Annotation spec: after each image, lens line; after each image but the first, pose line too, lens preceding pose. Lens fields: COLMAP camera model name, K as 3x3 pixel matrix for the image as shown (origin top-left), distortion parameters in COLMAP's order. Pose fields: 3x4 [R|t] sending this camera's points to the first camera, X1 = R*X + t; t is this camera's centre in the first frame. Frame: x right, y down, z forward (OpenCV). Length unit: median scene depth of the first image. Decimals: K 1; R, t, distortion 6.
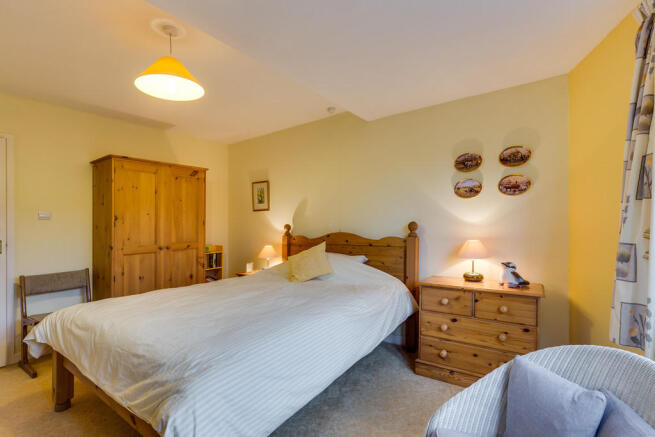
lens RADIAL K [[299.9, 0, 329.3], [0, 299.9, 222.0], [0, 0, 1]] dist [0.002846, 0.000215]
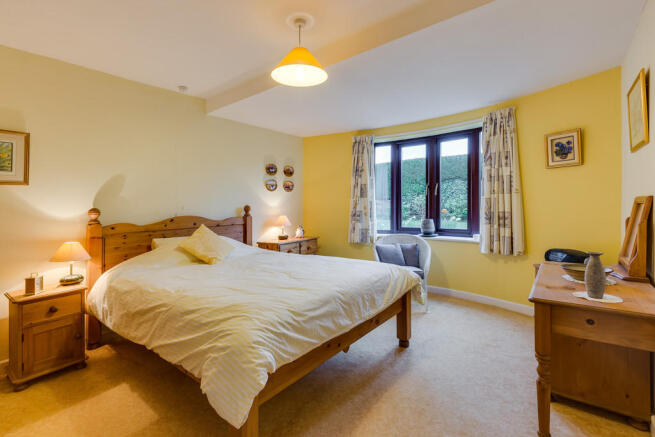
lens RADIAL K [[299.9, 0, 329.3], [0, 299.9, 222.0], [0, 0, 1]] dist [0.002846, 0.000215]
pose [[0.045473, -0.037776, 0.998251, -1.147843], [0.016887, 0.999171, 0.037041, 0.032787], [-0.998823, 0.015173, 0.046074, 0.597307]]
